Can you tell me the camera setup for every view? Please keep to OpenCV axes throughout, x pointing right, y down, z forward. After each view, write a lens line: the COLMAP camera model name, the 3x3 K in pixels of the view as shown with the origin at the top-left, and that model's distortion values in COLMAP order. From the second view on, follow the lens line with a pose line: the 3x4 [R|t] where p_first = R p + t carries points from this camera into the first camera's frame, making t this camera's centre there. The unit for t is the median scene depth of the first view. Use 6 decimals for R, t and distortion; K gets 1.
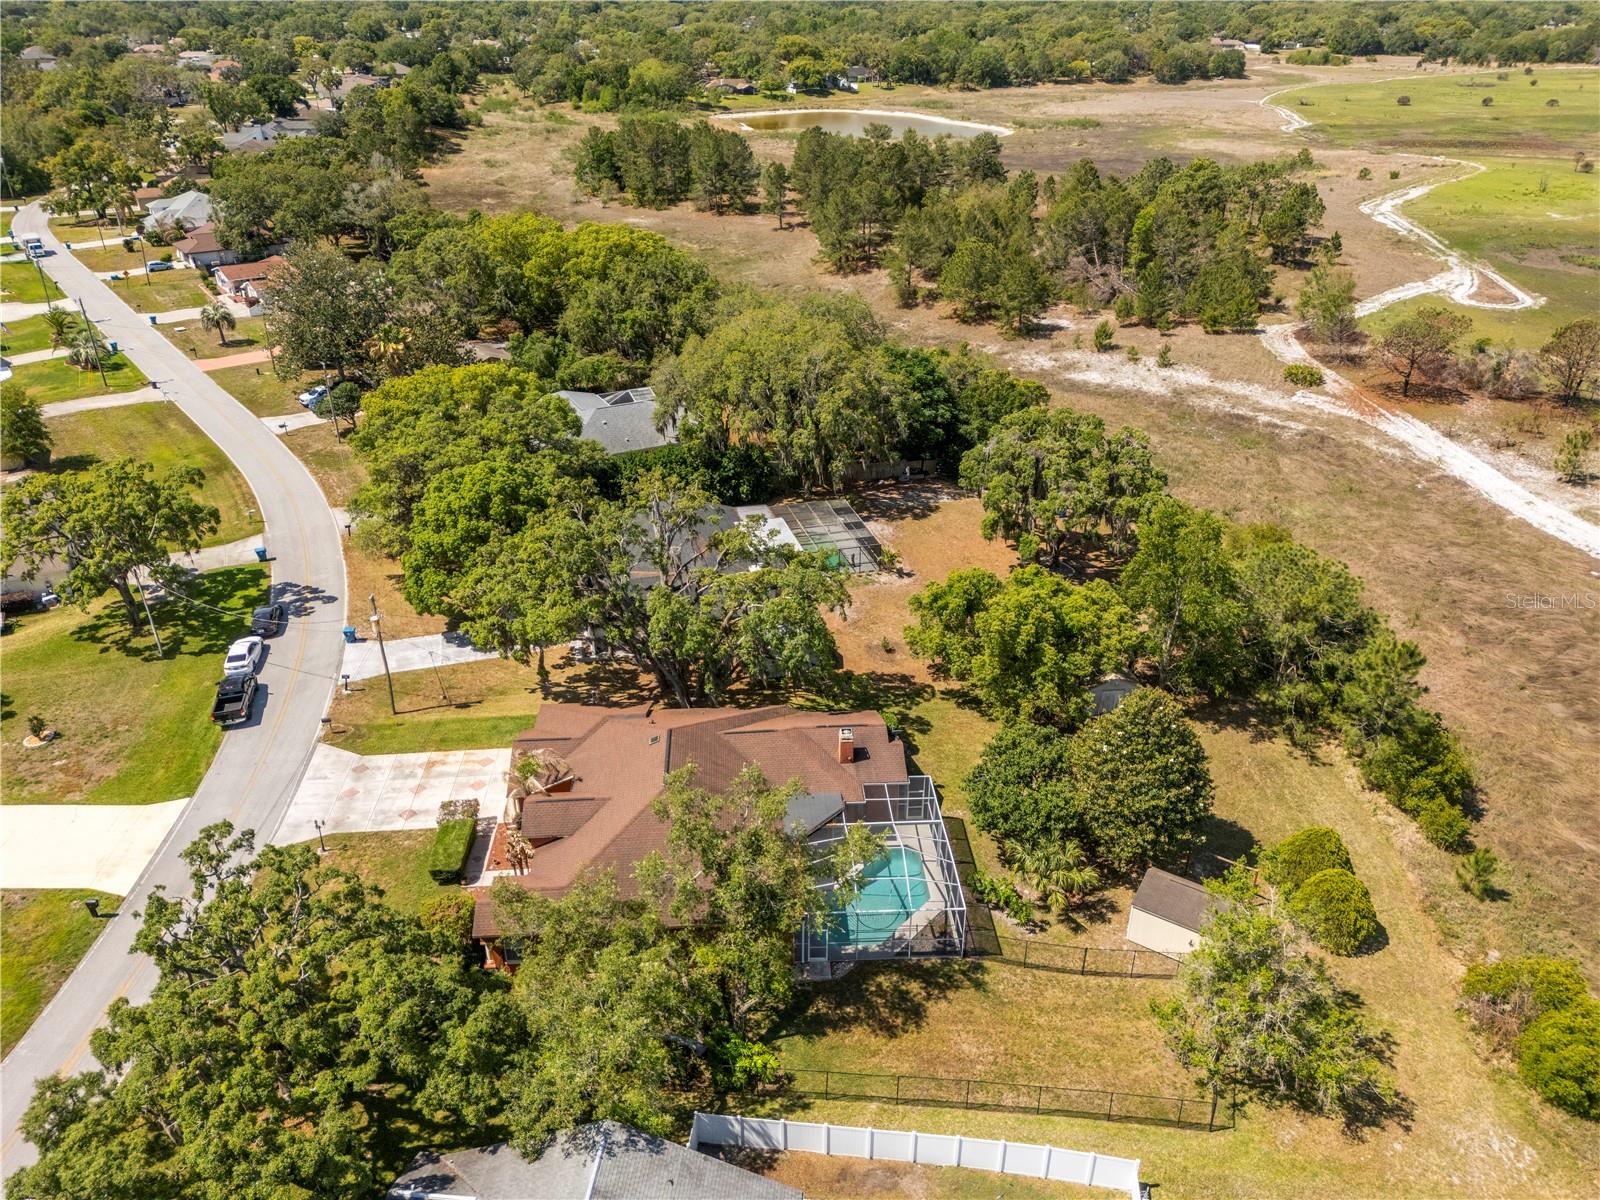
lens RADIAL K [[1171.7, 0, 800.8], [0, 1171.7, 607.6], [0, 0, 1]] dist [0.075639, -0.068422]
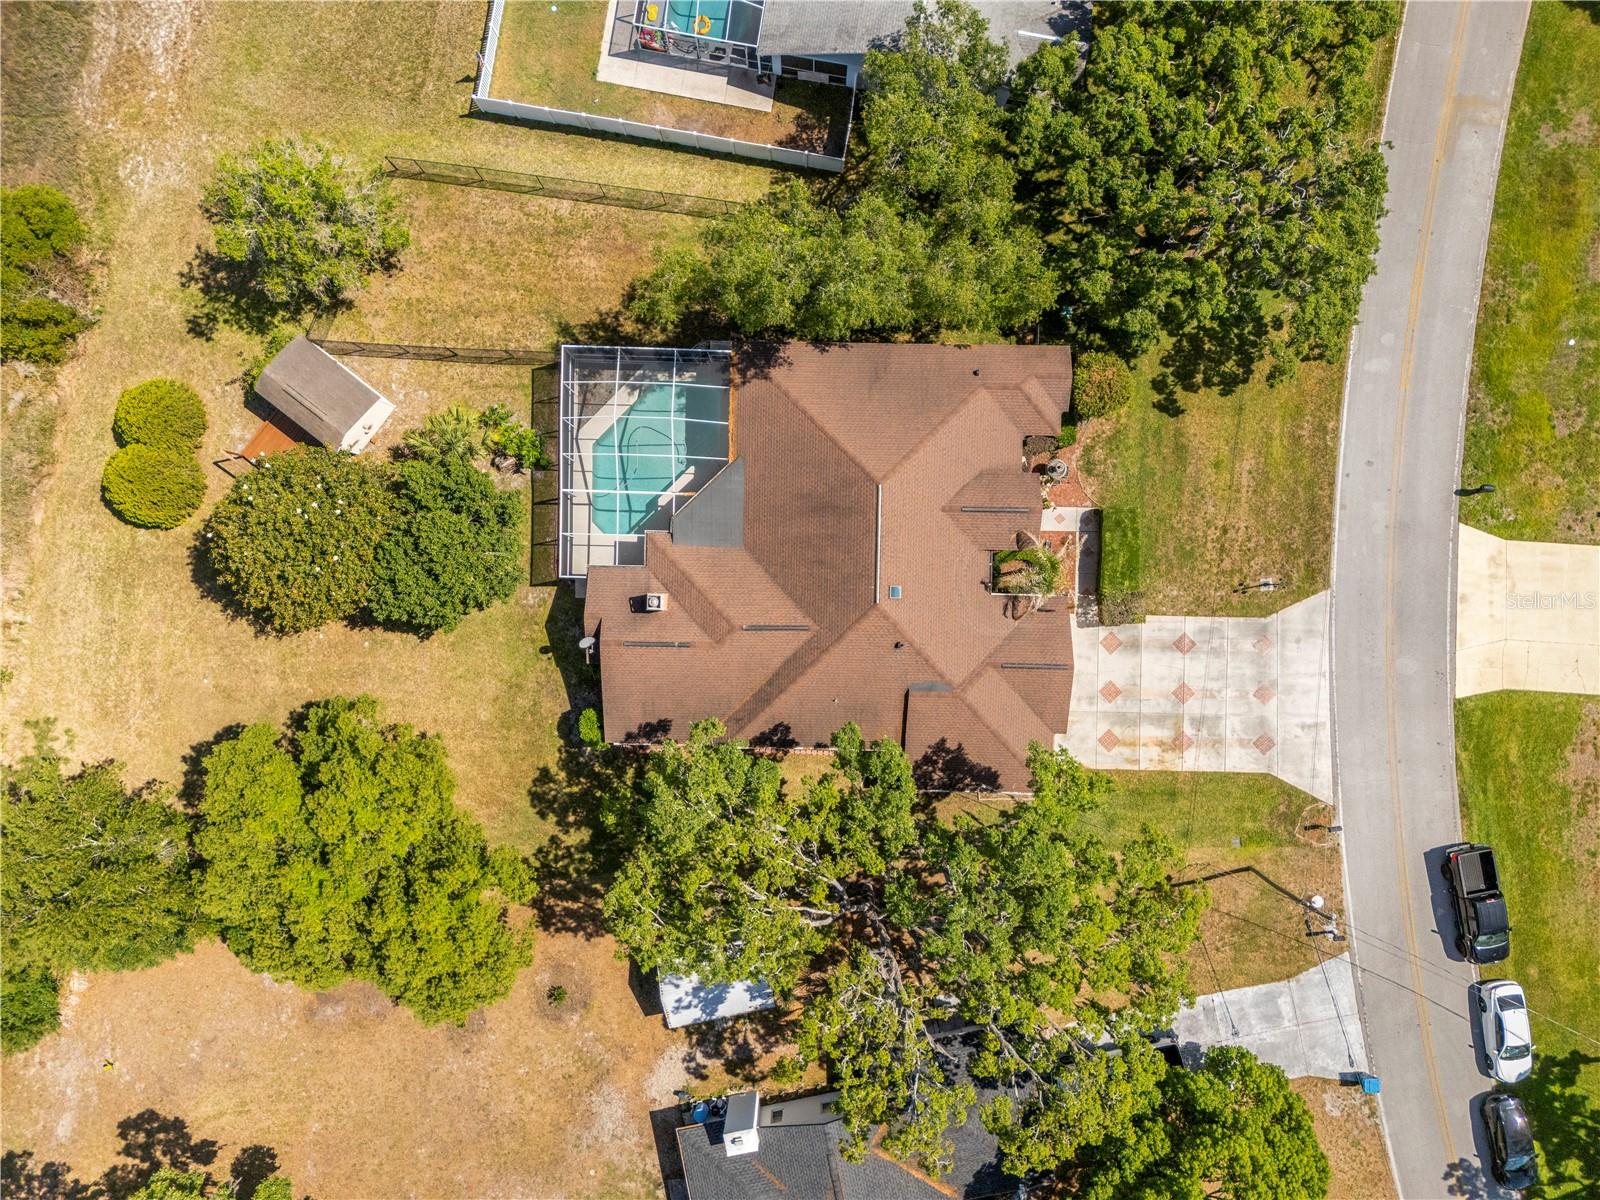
lens RADIAL K [[1171.7, 0, 802.4], [0, 1171.7, 605.1], [0, 0, 1]] dist [0.075639, -0.068422]
pose [[-0.997085, -0.076297, -0.000599, -0.030944], [0.036050, -0.478009, 0.877615, -0.300520], [-0.067245, 0.875035, 0.479366, 0.316761]]
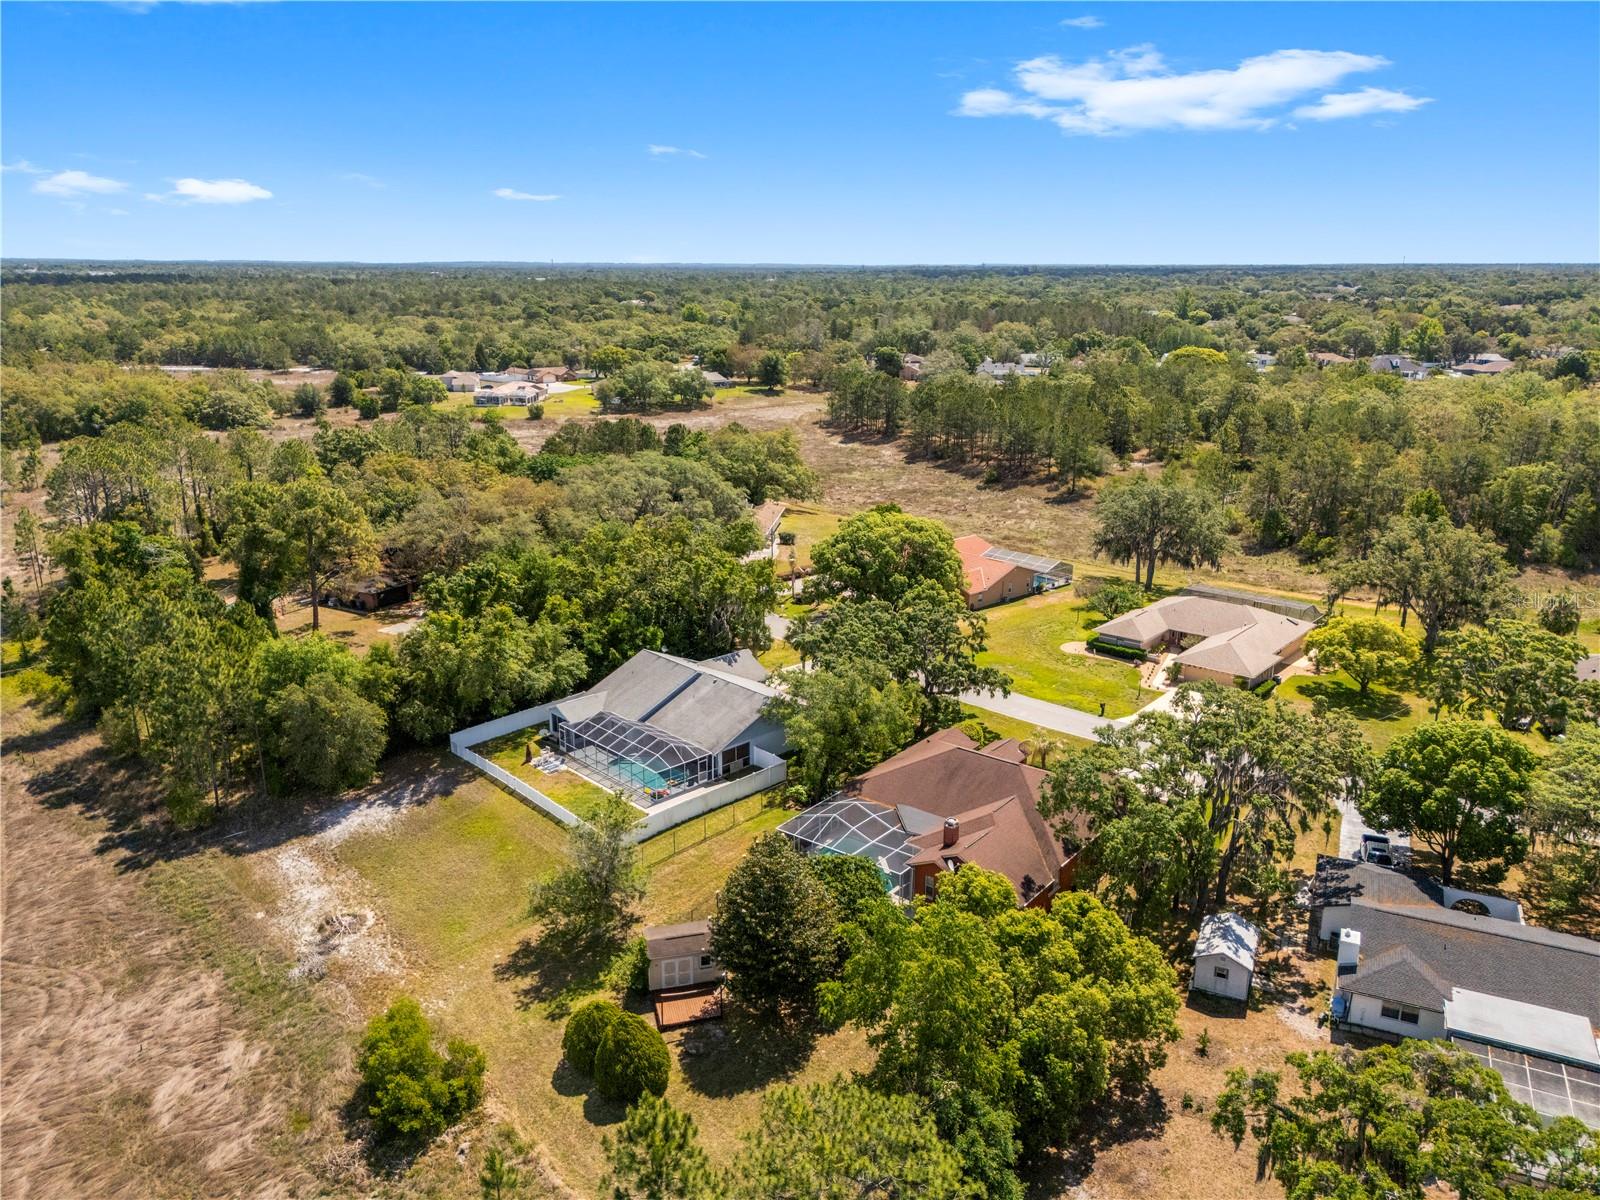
lens RADIAL K [[1171.7, 0, 799.7], [0, 1171.7, 600.5], [0, 0, 1]] dist [0.075639, -0.068422]
pose [[-0.657243, 0.201100, -0.726355, 0.508197], [-0.355875, 0.766735, 0.534294, -0.343174], [0.664368, 0.609652, -0.432364, 0.661756]]
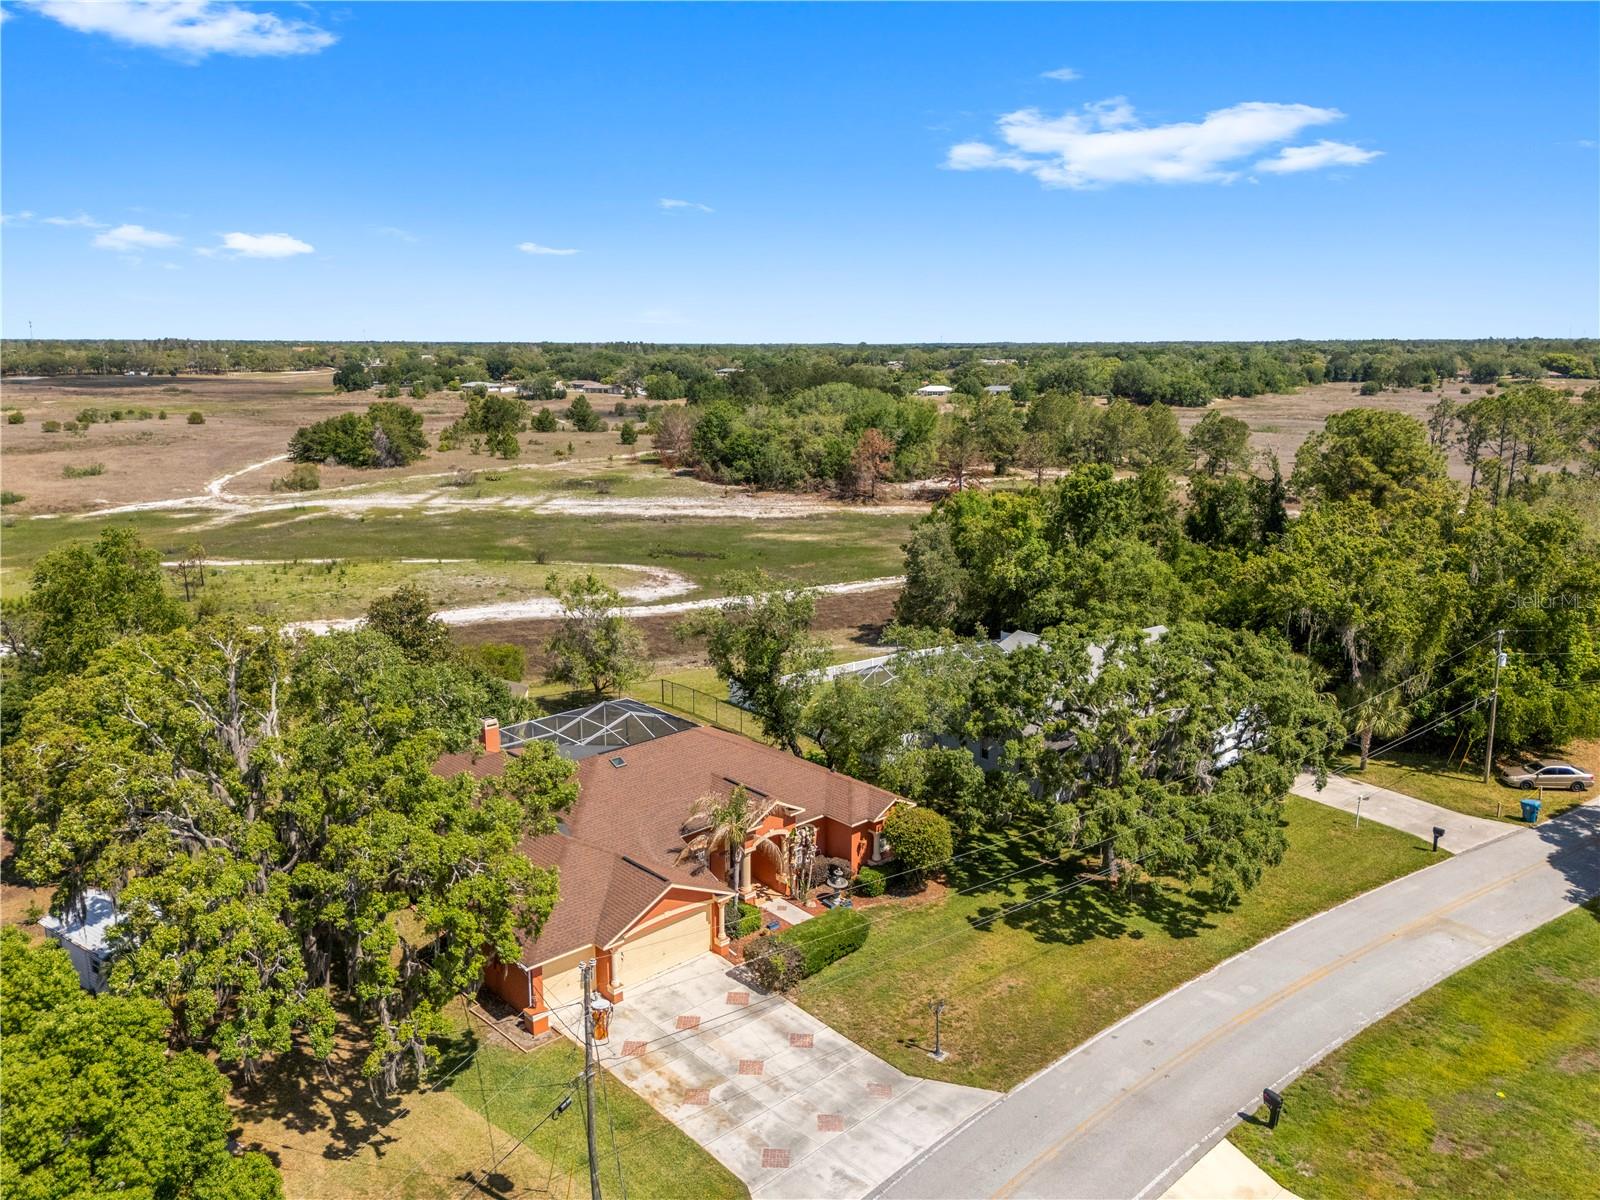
lens RADIAL K [[1171.7, 0, 800.8], [0, 1171.7, 614.1], [0, 0, 1]] dist [0.075639, -0.068422]
pose [[-0.638884, -0.174327, 0.749291, -0.407102], [0.360375, 0.792693, 0.491698, -0.165688], [-0.679674, 0.584164, -0.443616, 0.614456]]
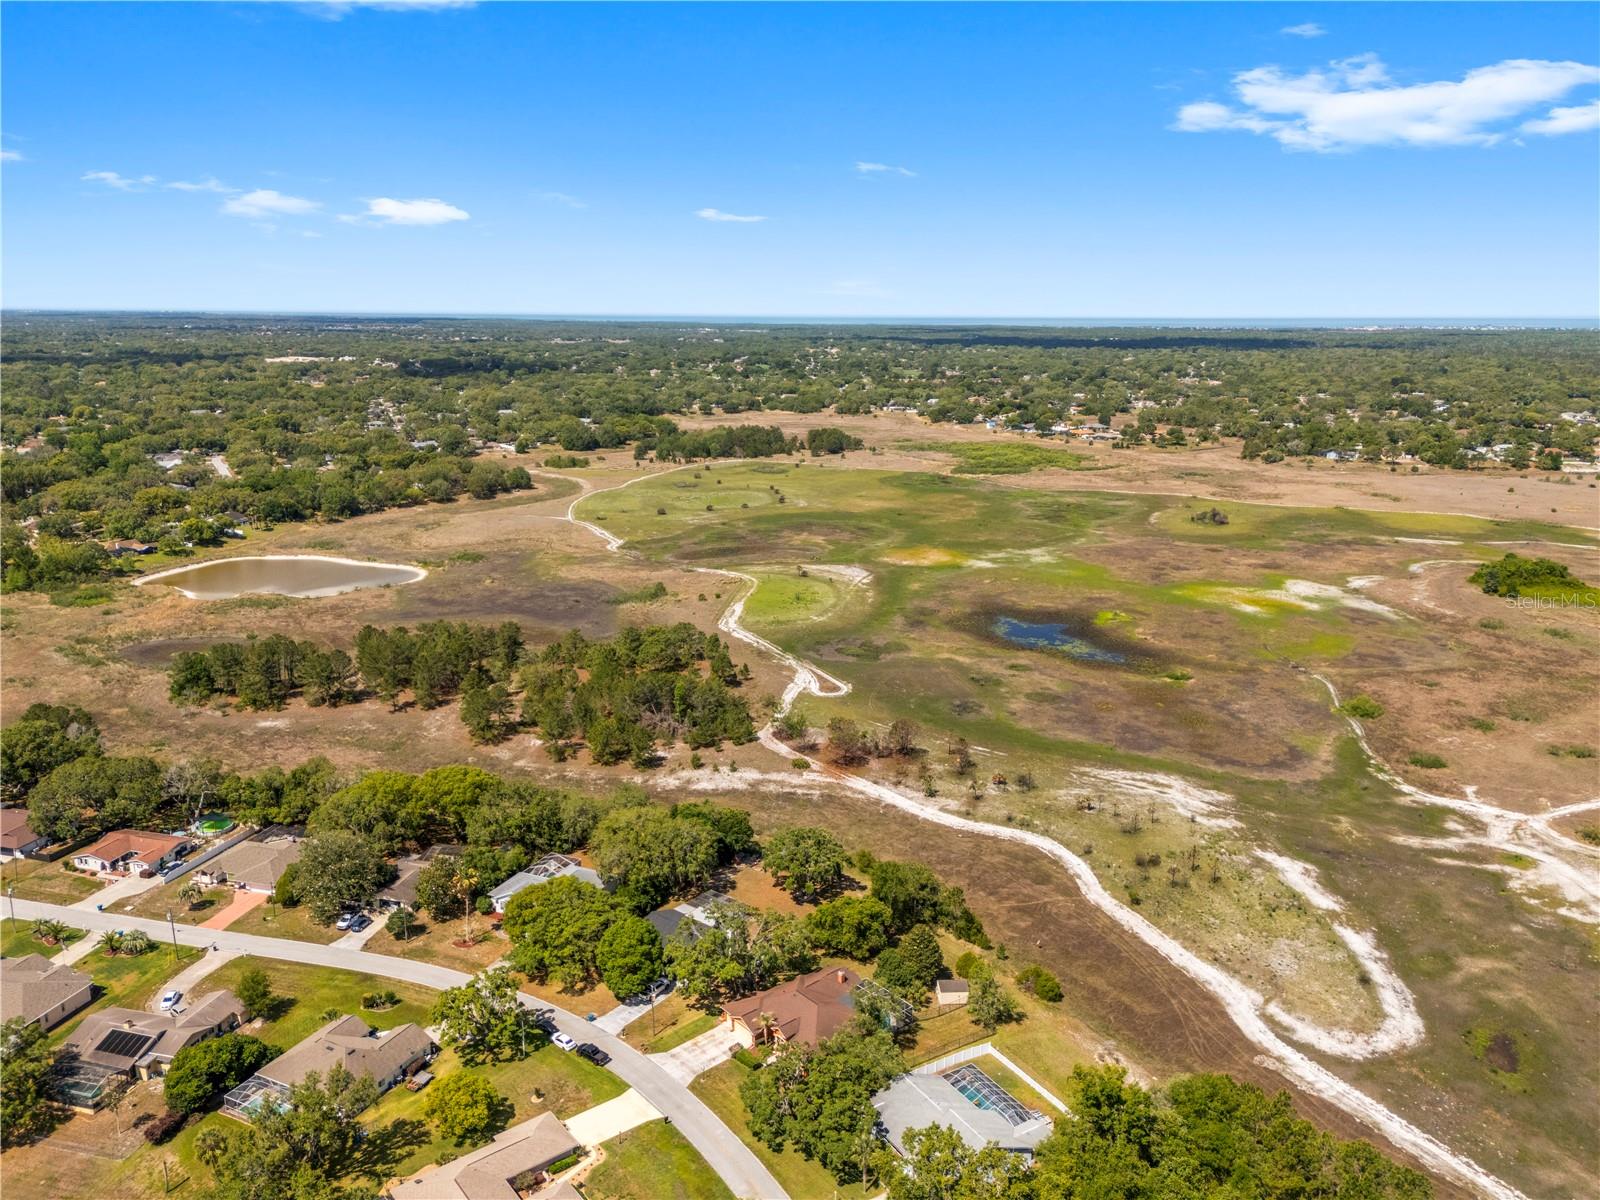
lens RADIAL K [[1171.7, 0, 805.5], [0, 1171.7, 585.3], [0, 0, 1]] dist [0.075639, -0.068422]
pose [[0.792642, -0.131592, 0.595317, -0.857621], [0.279393, 0.946269, -0.162834, -0.181221], [-0.541902, 0.295397, 0.786818, -0.804093]]
